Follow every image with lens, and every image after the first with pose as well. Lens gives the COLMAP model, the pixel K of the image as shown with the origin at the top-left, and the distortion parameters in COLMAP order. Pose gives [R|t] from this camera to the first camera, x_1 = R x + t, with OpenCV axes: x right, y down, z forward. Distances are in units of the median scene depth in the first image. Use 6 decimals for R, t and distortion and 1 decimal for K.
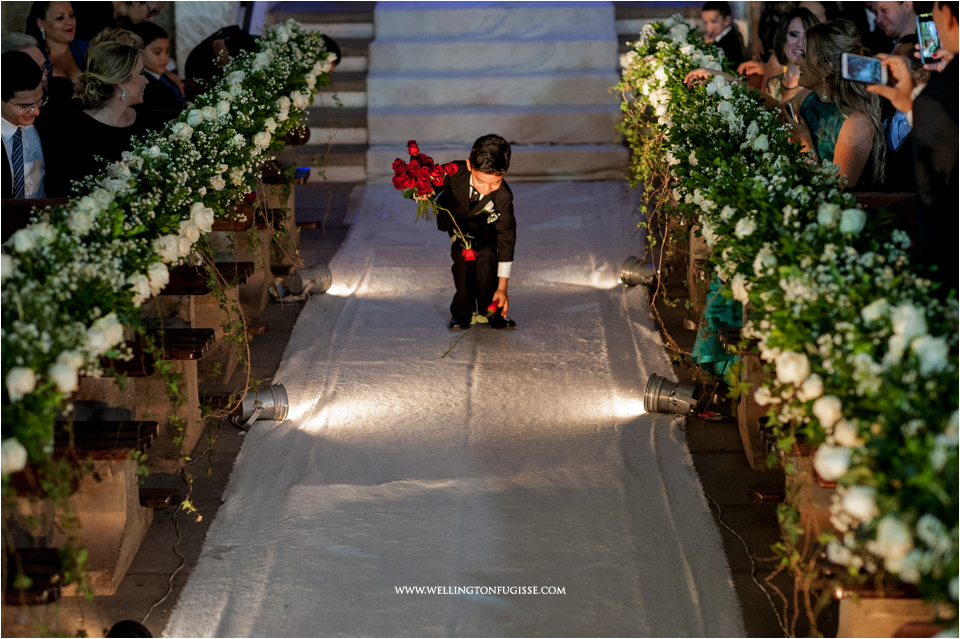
lens RADIAL K [[2217.5, 0, 480.0], [0, 2217.5, 319.5], [0, 0, 1]] dist [-0.050304, -0.453303]
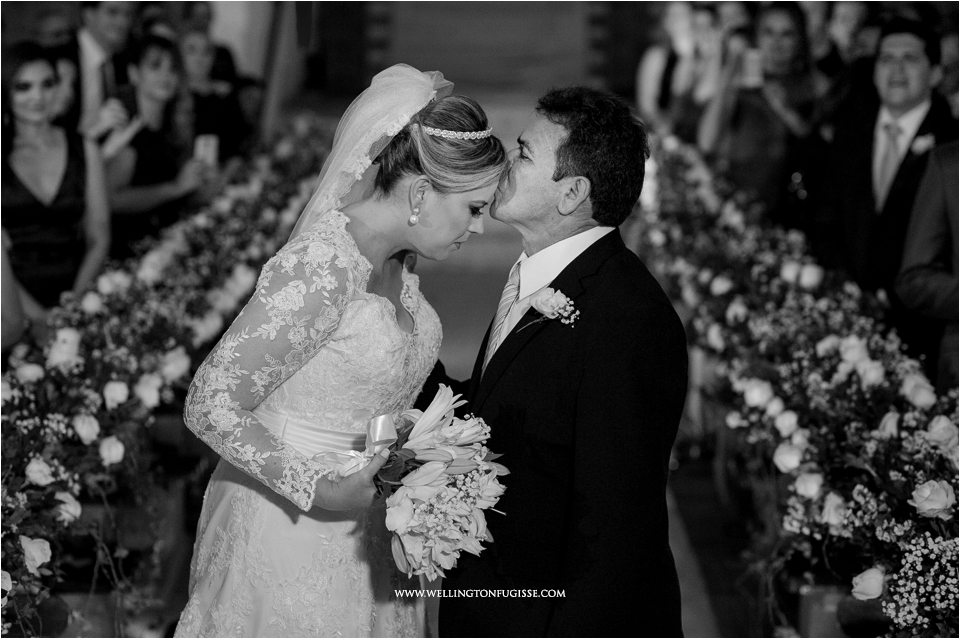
lens RADIAL K [[2217.5, 0, 480.0], [0, 2217.5, 319.5], [0, 0, 1]] dist [-0.050304, -0.453303]
pose [[0.999912, 0.010792, 0.007736, -0.017684], [-0.010396, 0.998717, -0.049556, 0.041288], [-0.008261, 0.049471, 0.998741, -0.184666]]
